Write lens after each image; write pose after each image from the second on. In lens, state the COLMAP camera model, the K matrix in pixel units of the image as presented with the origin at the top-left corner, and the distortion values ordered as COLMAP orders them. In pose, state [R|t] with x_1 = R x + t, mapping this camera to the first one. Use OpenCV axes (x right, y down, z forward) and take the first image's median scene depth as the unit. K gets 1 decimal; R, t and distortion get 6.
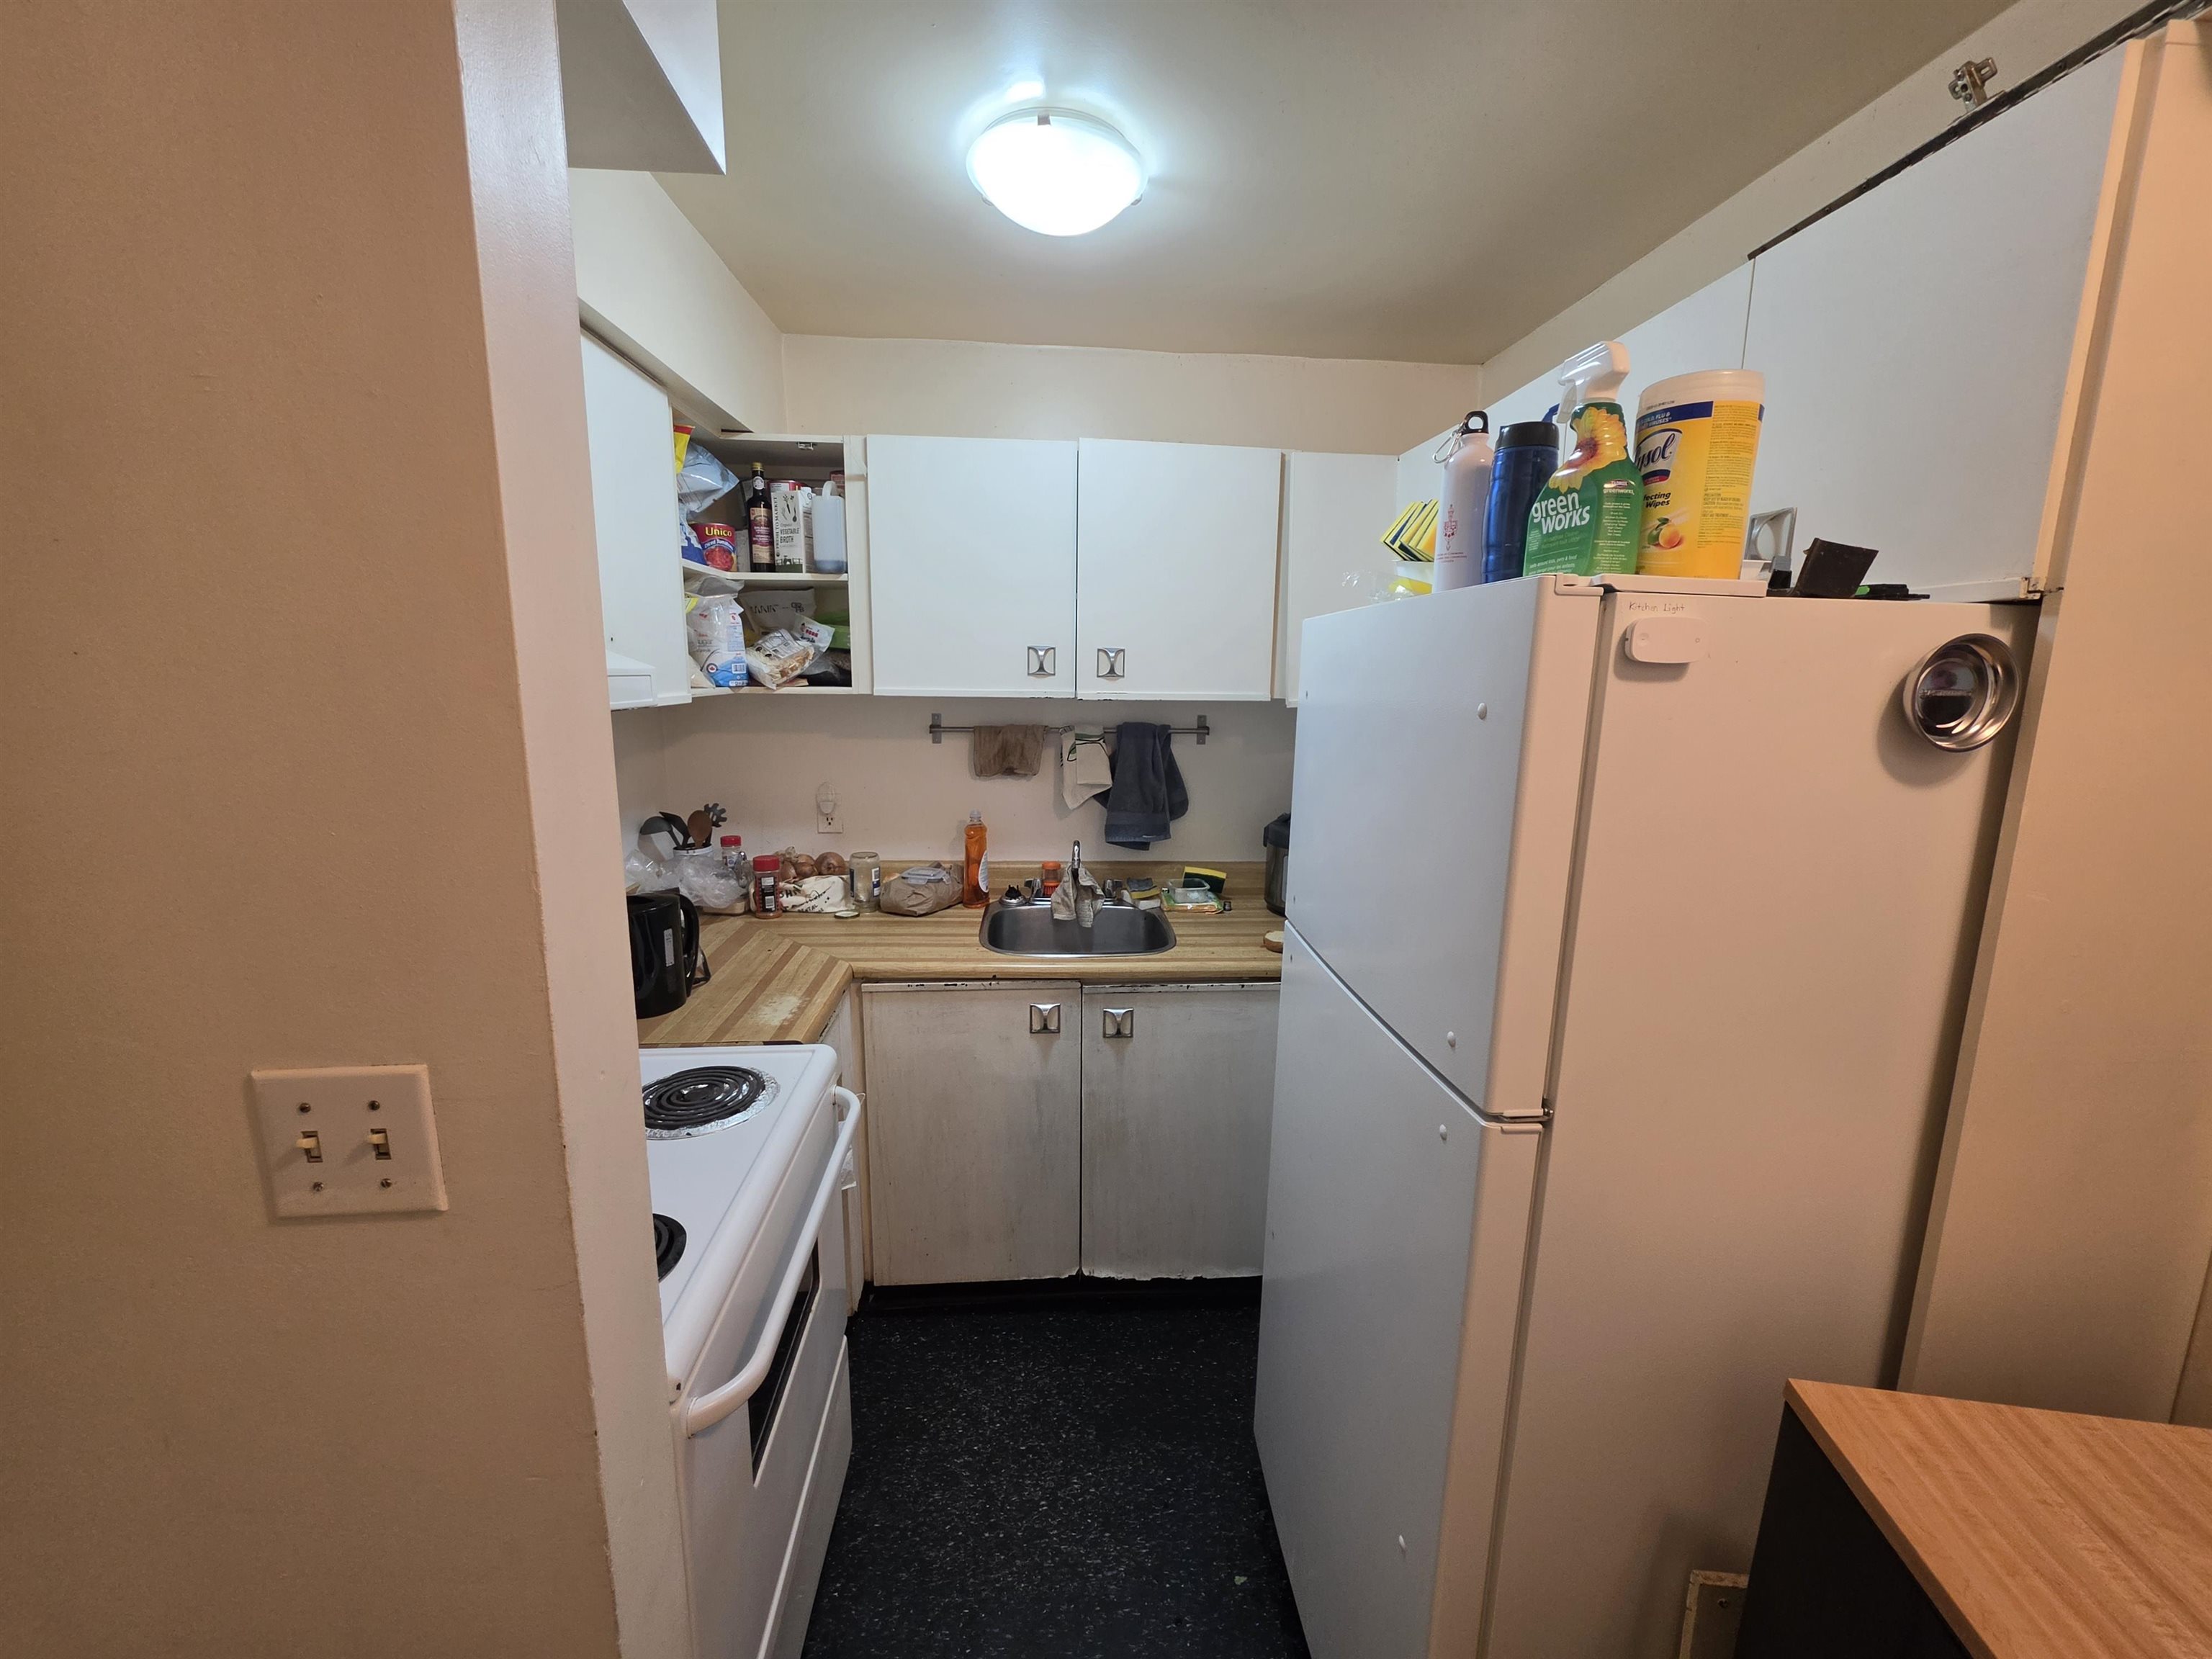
lens RADIAL K [[889.8, 0, 1100.6], [0, 889.8, 824.9], [0, 0, 1]] dist [-0.001935, -0.000090]
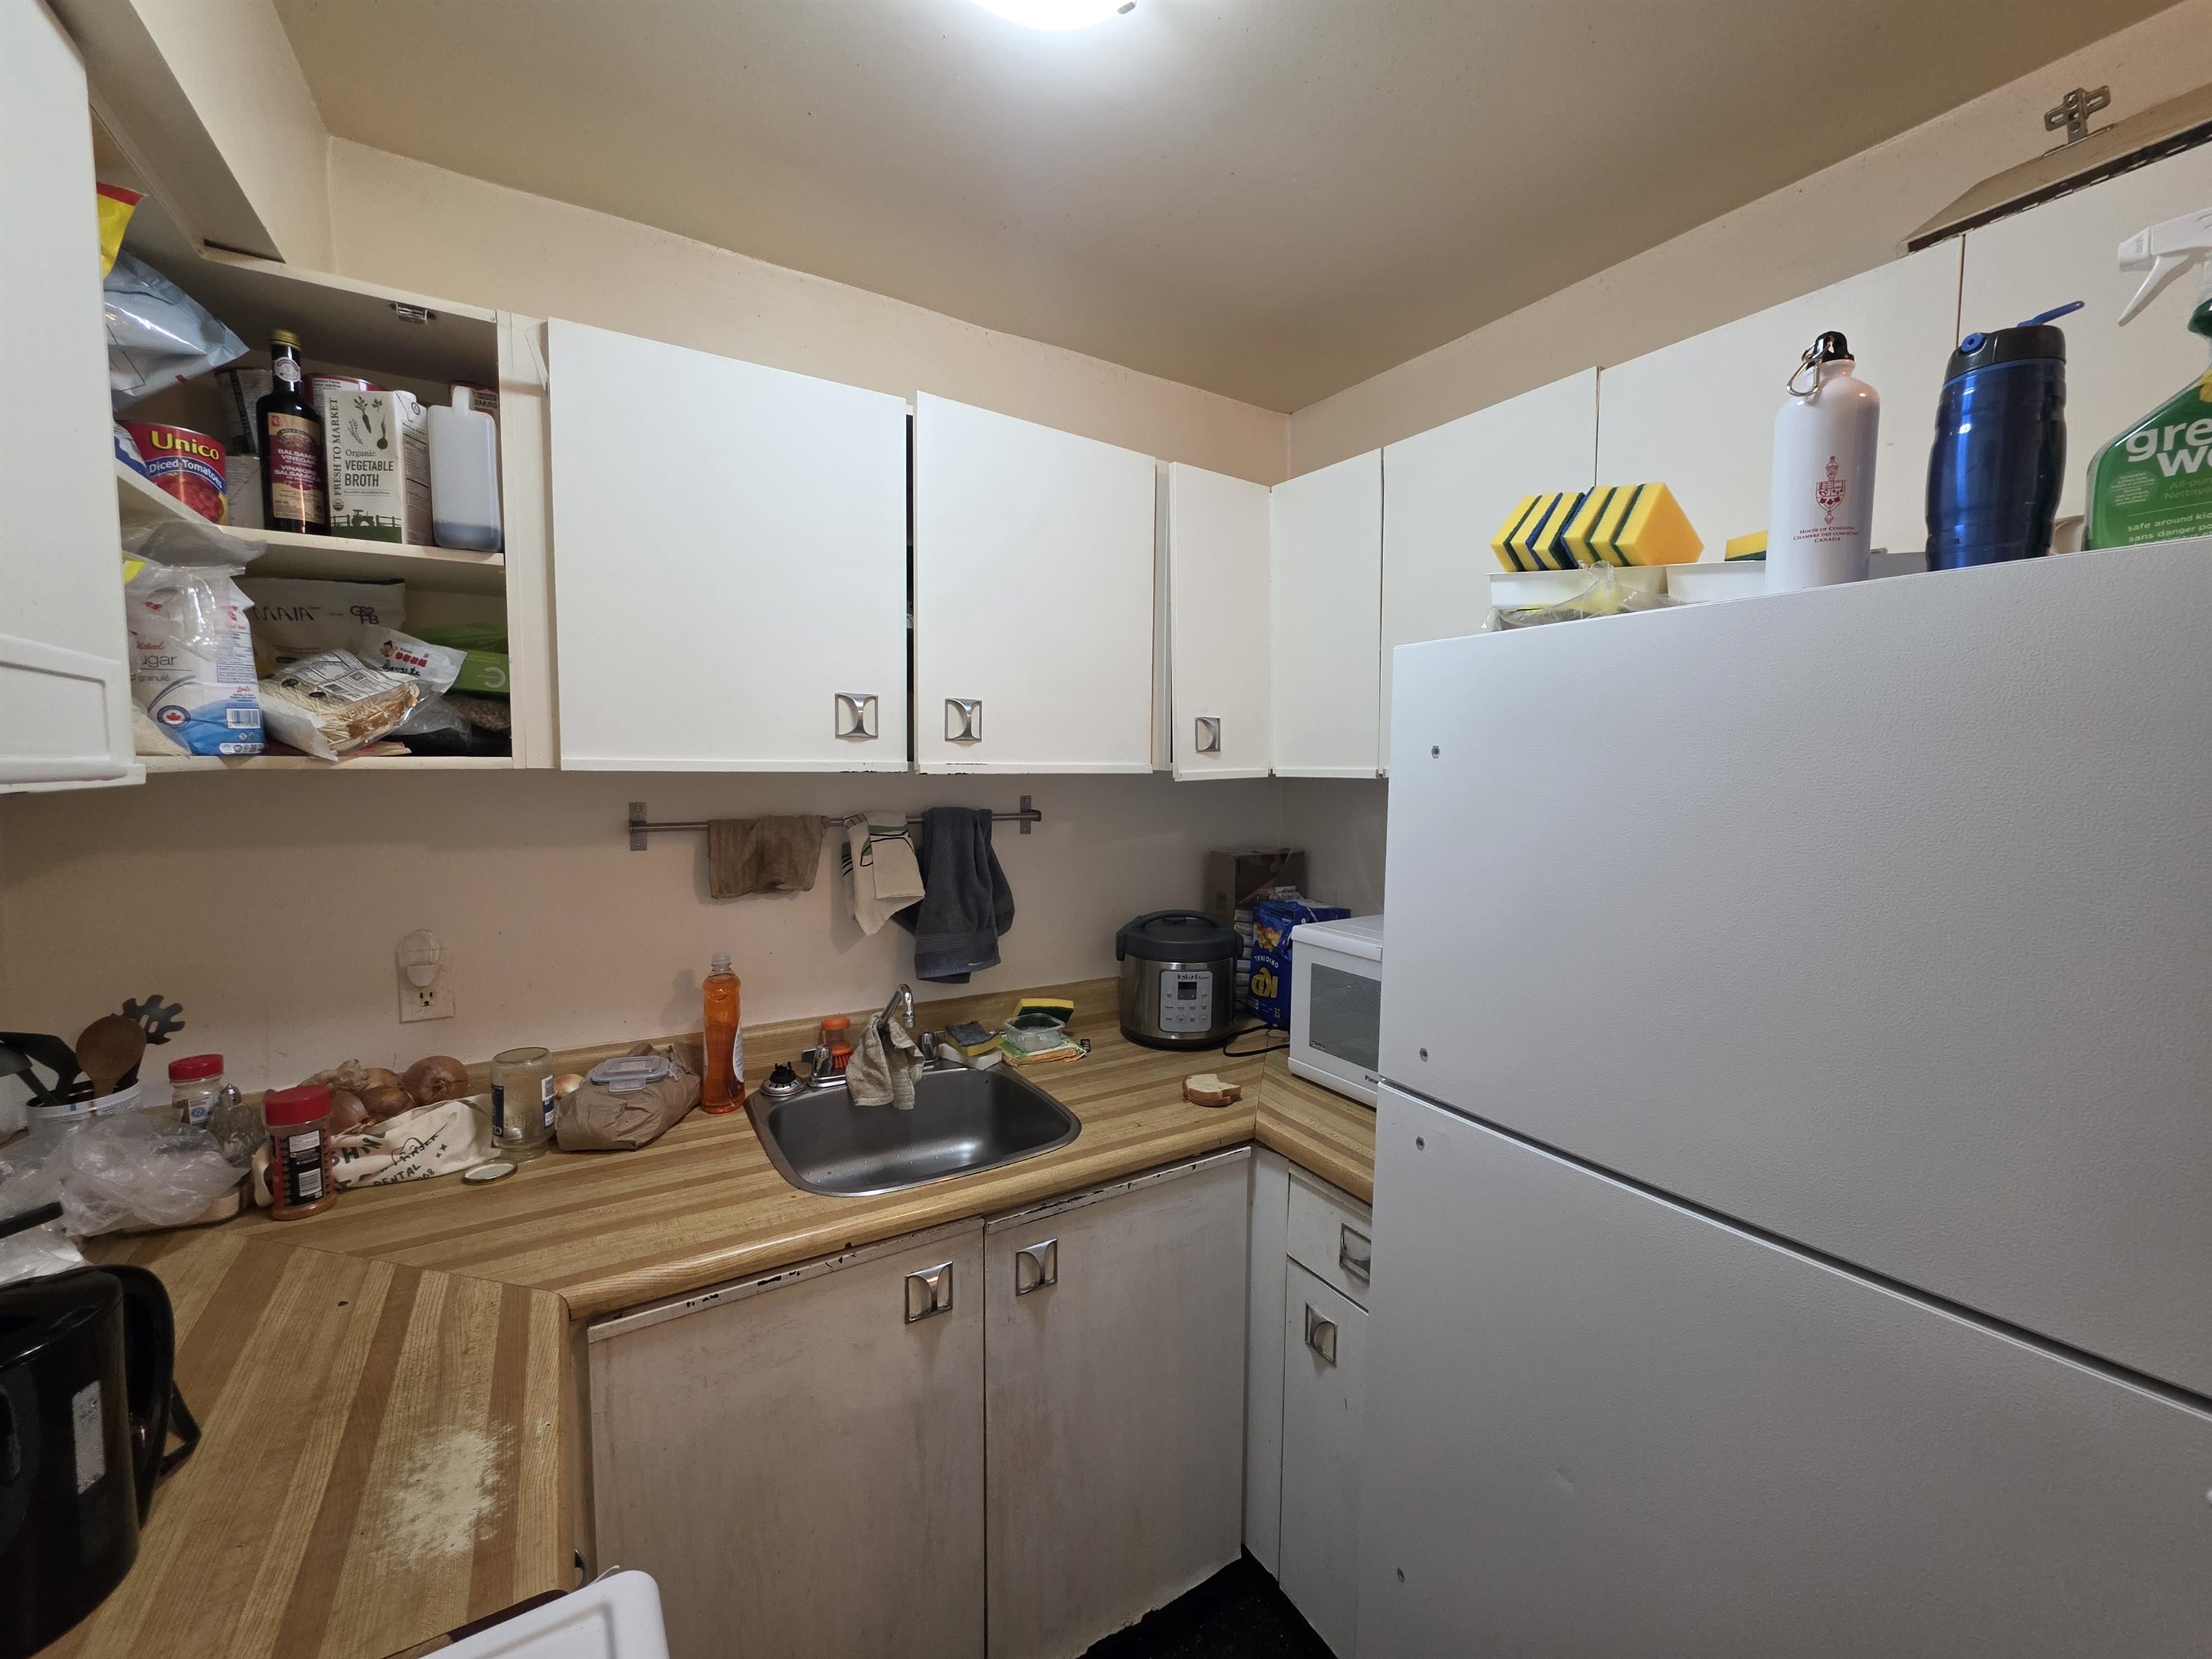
lens RADIAL K [[887.0, 0, 1102.5], [0, 887.0, 823.5], [0, 0, 1]] dist [-0.002823, 0.000021]
pose [[0.885656, -0.037307, 0.462840, -0.207819], [0.083272, 0.993369, -0.079272, -0.039020], [-0.456814, 0.108749, 0.882890, 0.347191]]
